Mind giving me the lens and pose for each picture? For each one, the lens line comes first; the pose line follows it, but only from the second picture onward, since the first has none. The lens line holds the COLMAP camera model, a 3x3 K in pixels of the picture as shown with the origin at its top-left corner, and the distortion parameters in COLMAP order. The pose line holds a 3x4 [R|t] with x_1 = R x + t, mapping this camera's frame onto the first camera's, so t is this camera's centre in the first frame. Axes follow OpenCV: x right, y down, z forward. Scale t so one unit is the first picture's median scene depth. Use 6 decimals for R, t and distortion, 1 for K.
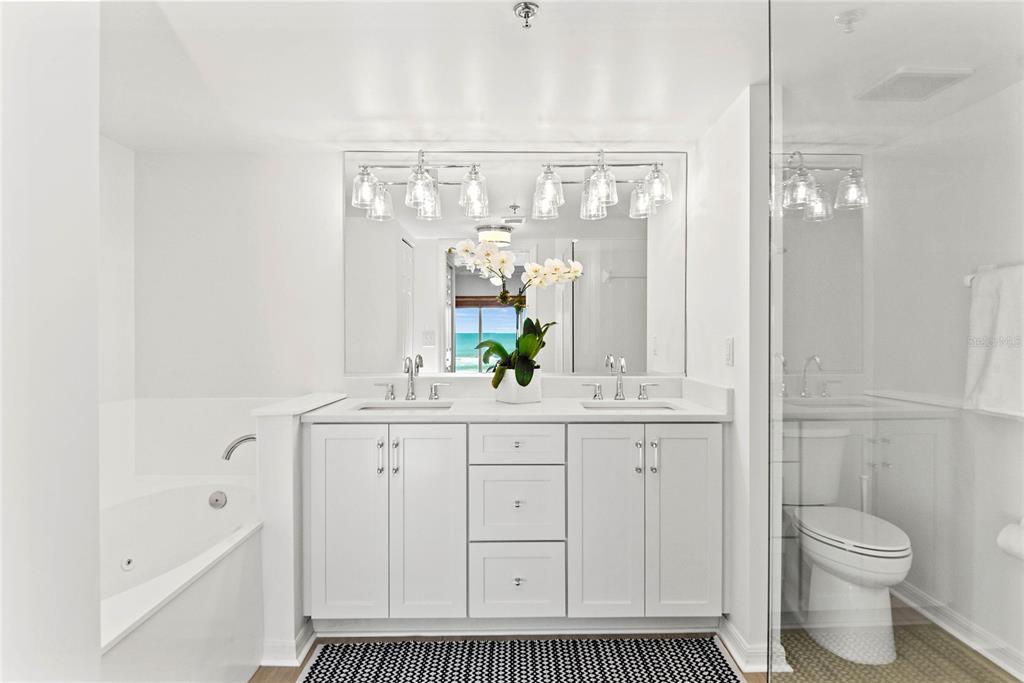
lens RADIAL K [[557.2, 0, 512.0], [0, 557.2, 341.5], [0, 0, 1]] dist [0.002400, -0.026566]
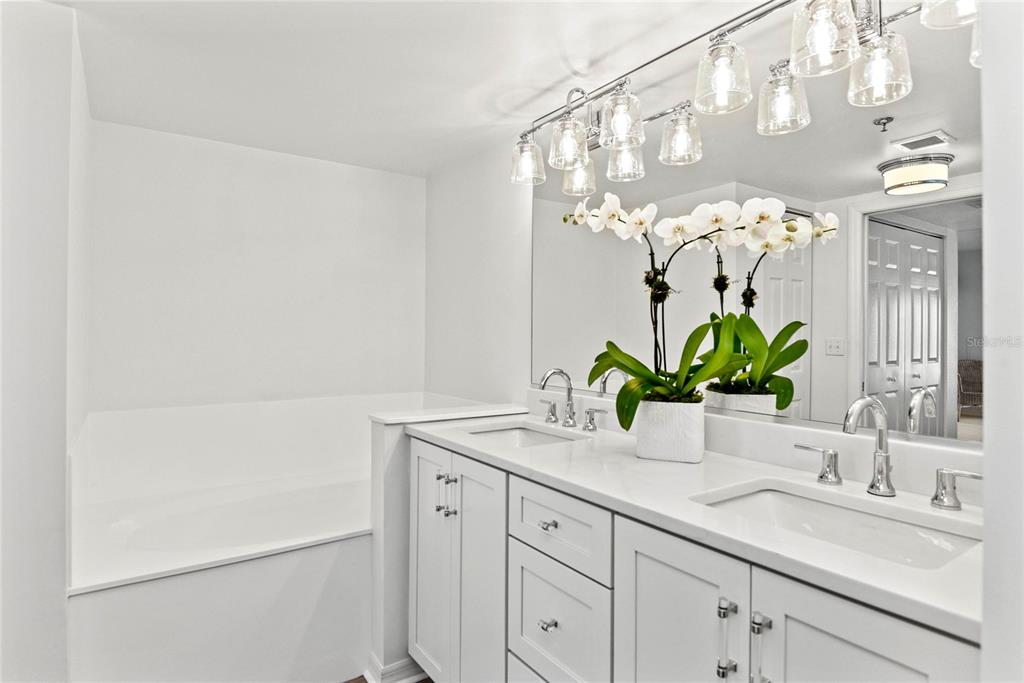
lens RADIAL K [[557.2, 0, 512.0], [0, 557.2, 341.5], [0, 0, 1]] dist [0.002400, -0.026566]
pose [[0.530873, 0.012857, -0.847354, 0.410994], [-0.014064, 0.999881, 0.006360, -0.012970], [0.847334, 0.008540, 0.530991, 0.542141]]
